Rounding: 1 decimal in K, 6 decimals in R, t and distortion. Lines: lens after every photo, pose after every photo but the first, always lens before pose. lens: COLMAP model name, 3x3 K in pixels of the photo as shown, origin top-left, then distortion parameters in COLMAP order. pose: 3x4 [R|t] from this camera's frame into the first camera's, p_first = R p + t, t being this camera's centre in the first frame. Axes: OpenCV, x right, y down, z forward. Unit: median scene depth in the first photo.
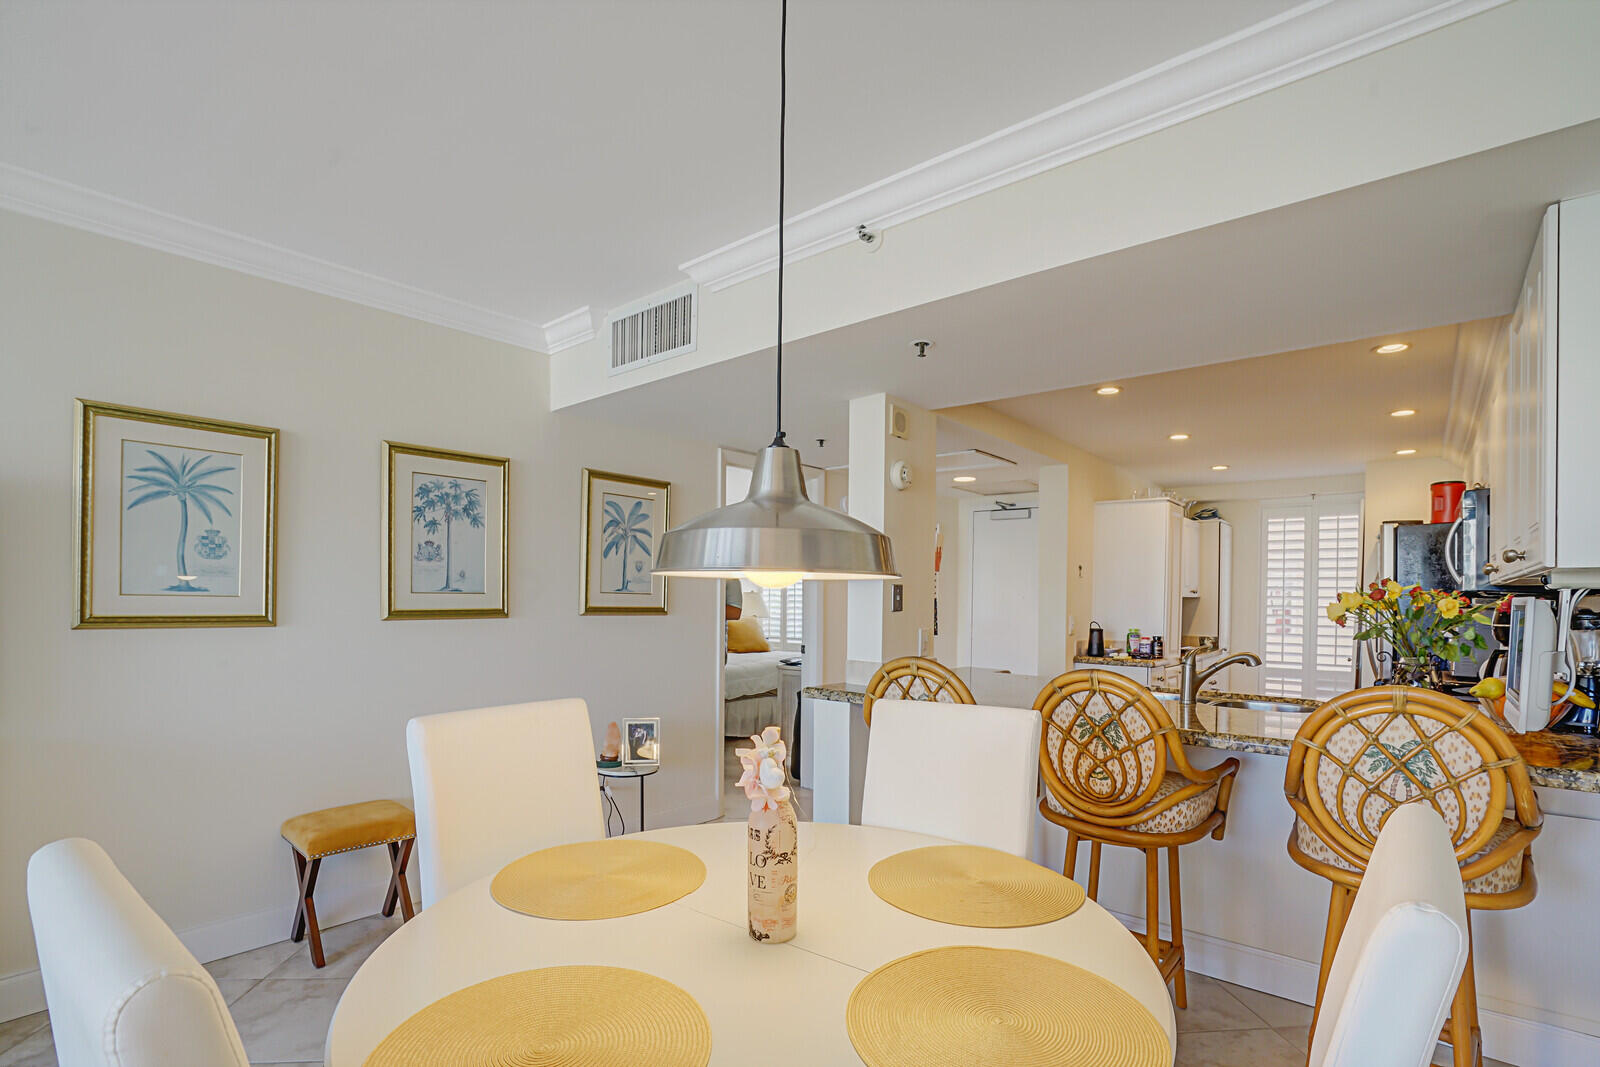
lens RADIAL K [[752.7, 0, 803.6], [0, 752.7, 603.9], [0, 0, 1]] dist [-0.060188, 0.025288]
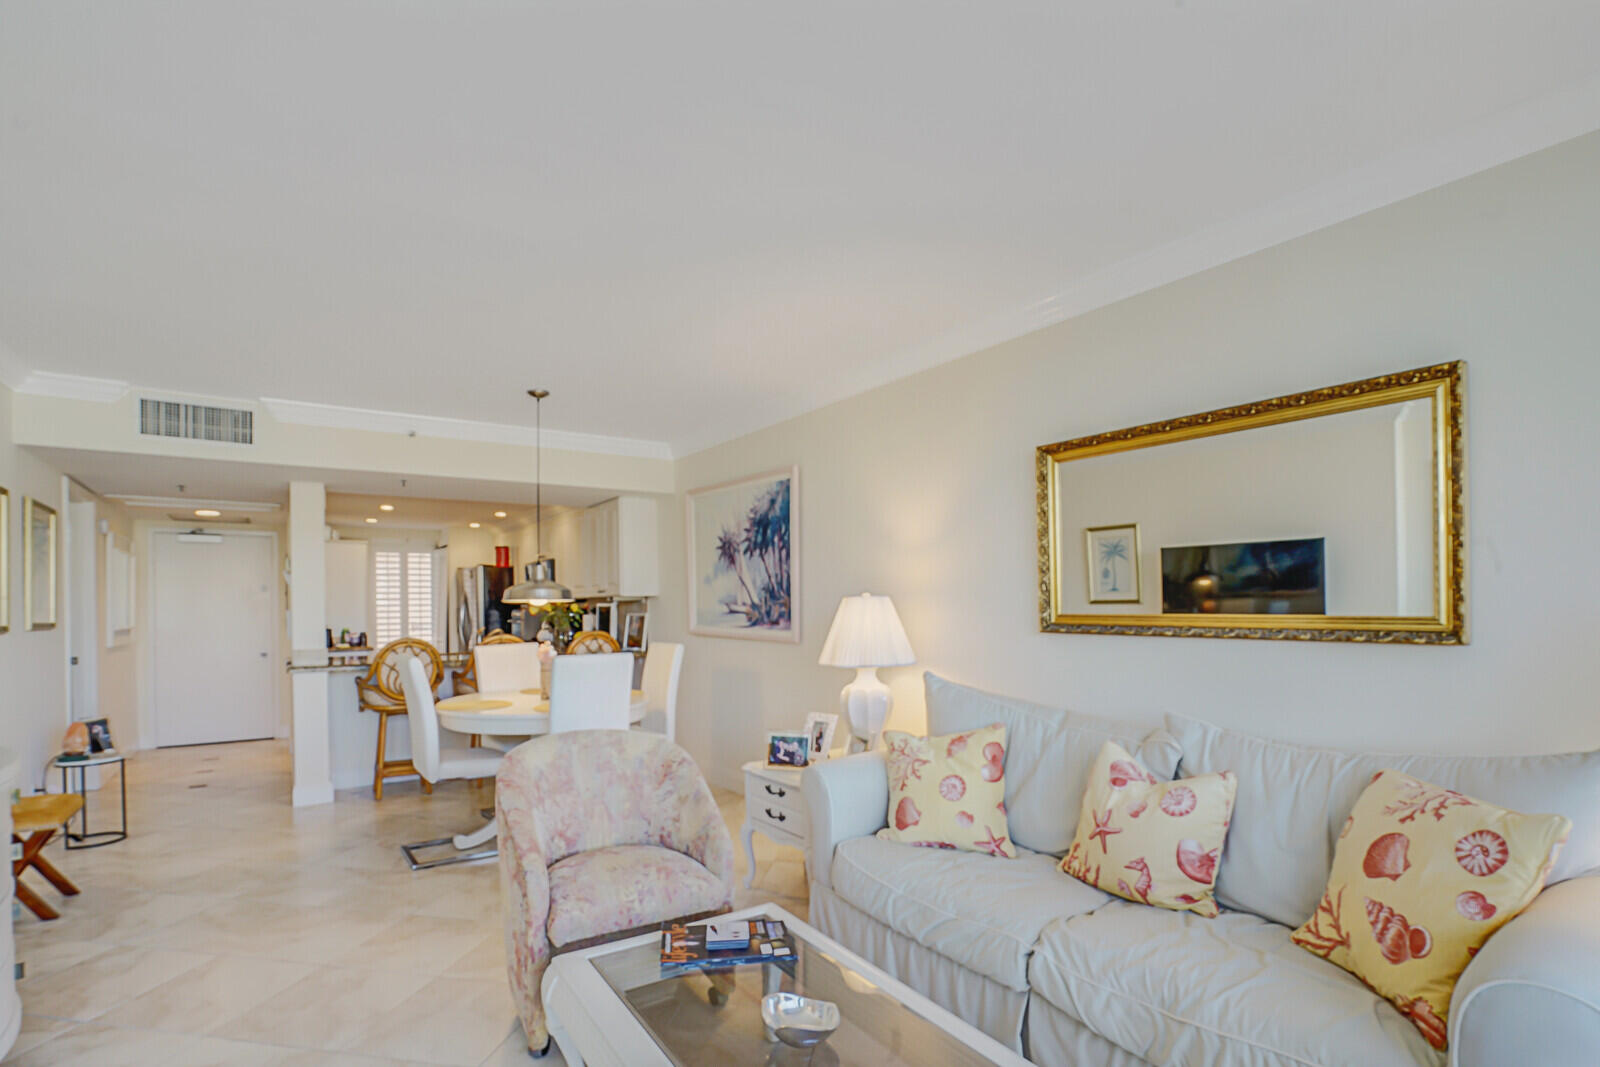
lens RADIAL K [[766.2, 0, 809.0], [0, 766.2, 606.3], [0, 0, 1]] dist [-0.063505, 0.028642]
pose [[0.245465, -0.015355, 0.969284, -1.120203], [0.020508, 0.999733, 0.010644, -0.008906], [-0.969188, 0.017265, 0.245714, -0.389941]]
